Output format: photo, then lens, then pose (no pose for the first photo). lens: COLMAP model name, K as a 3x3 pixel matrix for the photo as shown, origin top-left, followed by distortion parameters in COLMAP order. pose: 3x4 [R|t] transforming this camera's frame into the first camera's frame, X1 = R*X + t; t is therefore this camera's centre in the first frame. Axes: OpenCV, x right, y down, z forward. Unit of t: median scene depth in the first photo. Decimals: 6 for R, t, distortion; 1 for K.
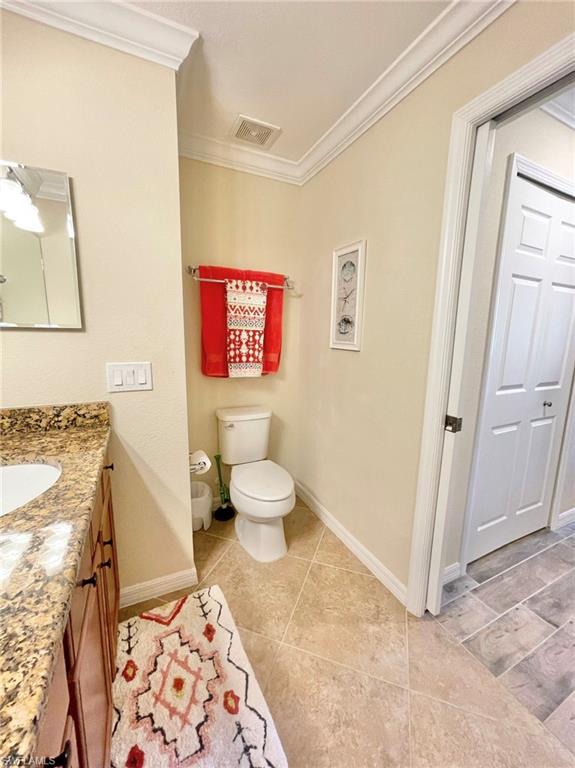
lens RADIAL K [[311.6, 0, 289.5], [0, 311.6, 384.7], [0, 0, 1]] dist [-0.004745, 0.002120]
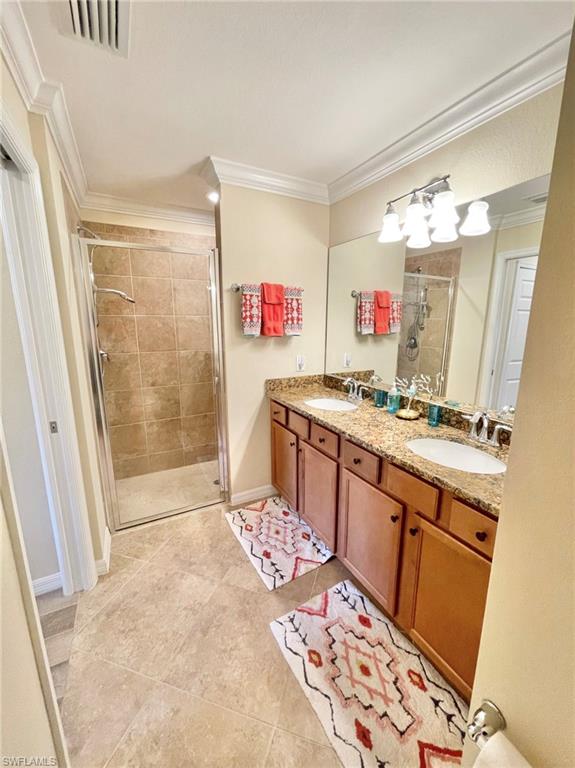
lens RADIAL K [[311.6, 0, 288.9], [0, 311.6, 384.7], [0, 0, 1]] dist [-0.004745, 0.002120]
pose [[-0.999176, -0.015662, -0.037449, -0.020141], [-0.028029, 0.933527, 0.357410, -0.416080], [0.029362, 0.358165, -0.933197, 1.696571]]
